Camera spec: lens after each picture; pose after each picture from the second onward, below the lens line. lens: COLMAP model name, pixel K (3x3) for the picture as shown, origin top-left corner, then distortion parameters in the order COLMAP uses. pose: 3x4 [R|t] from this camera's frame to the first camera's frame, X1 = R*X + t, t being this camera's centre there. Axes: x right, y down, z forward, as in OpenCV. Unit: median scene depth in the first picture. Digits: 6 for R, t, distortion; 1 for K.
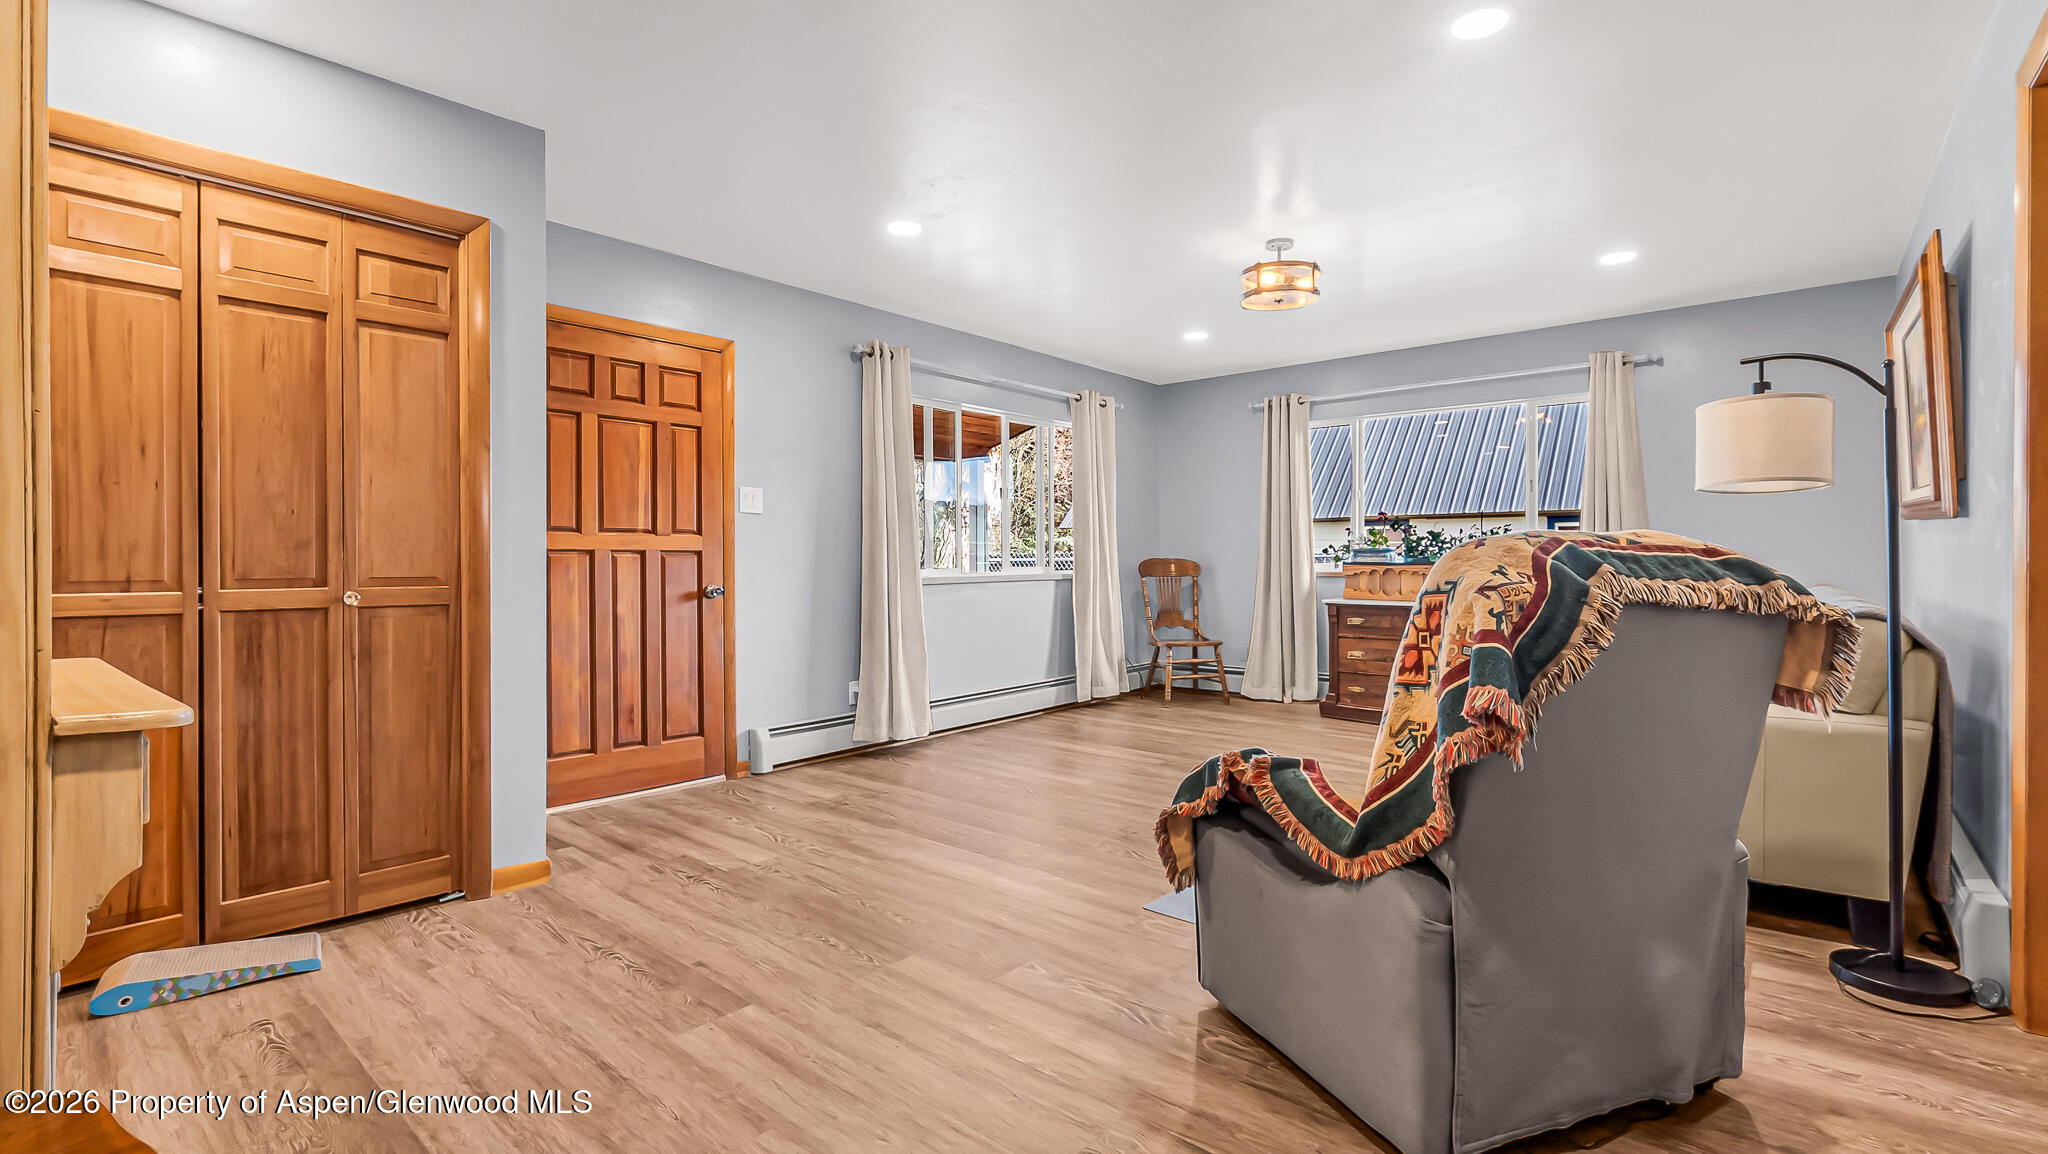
lens RADIAL K [[906.1, 0, 1030.8], [0, 906.1, 571.8], [0, 0, 1]] dist [-0.004300, -0.000093]
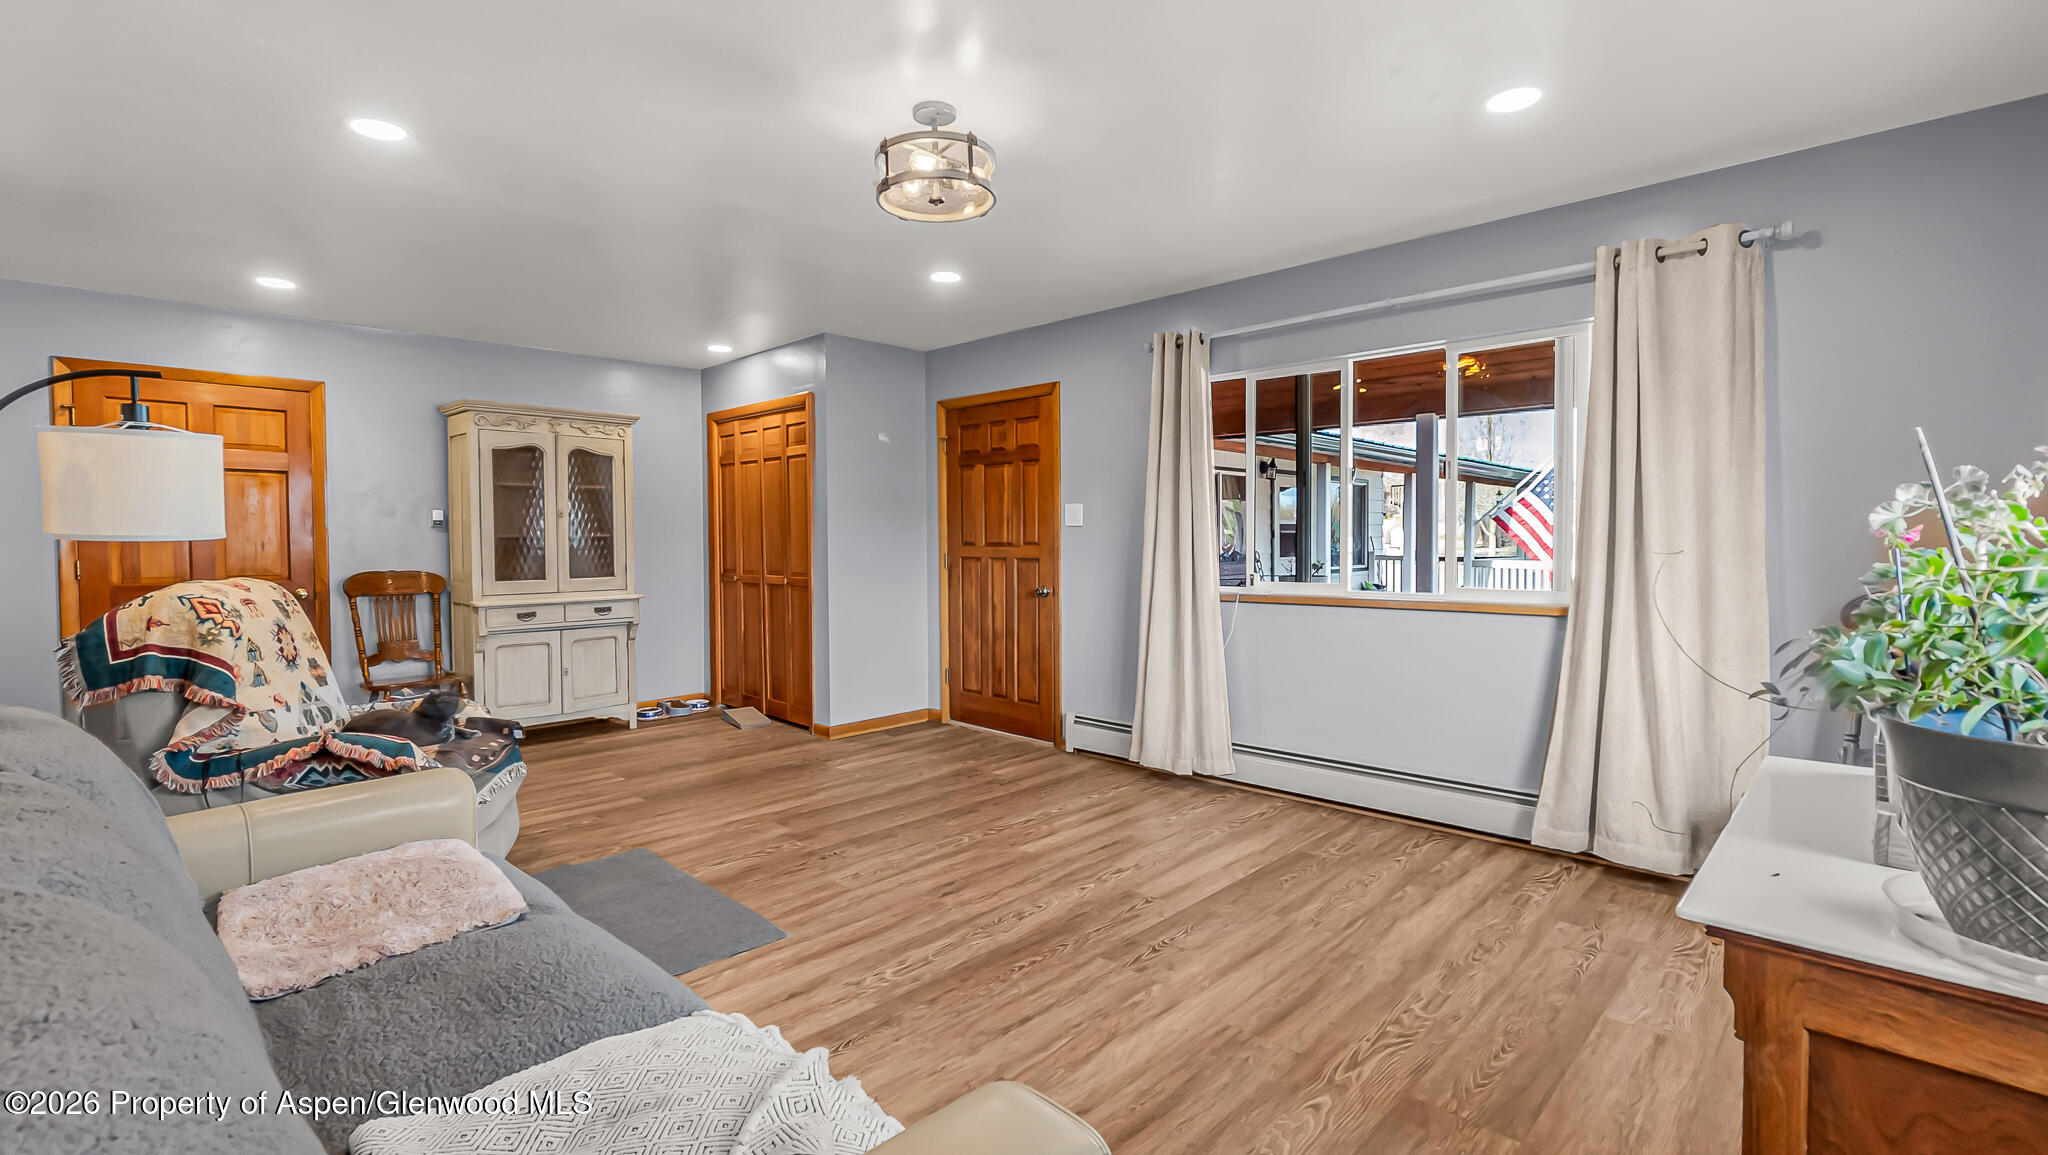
lens RADIAL K [[906.1, 0, 1030.8], [0, 906.1, 572.3], [0, 0, 1]] dist [-0.004300, -0.000093]
pose [[-0.074738, 0.028195, -0.996805, 0.846824], [-0.015636, 0.999444, 0.029442, -0.039030], [0.997081, 0.017786, -0.074256, 1.032444]]
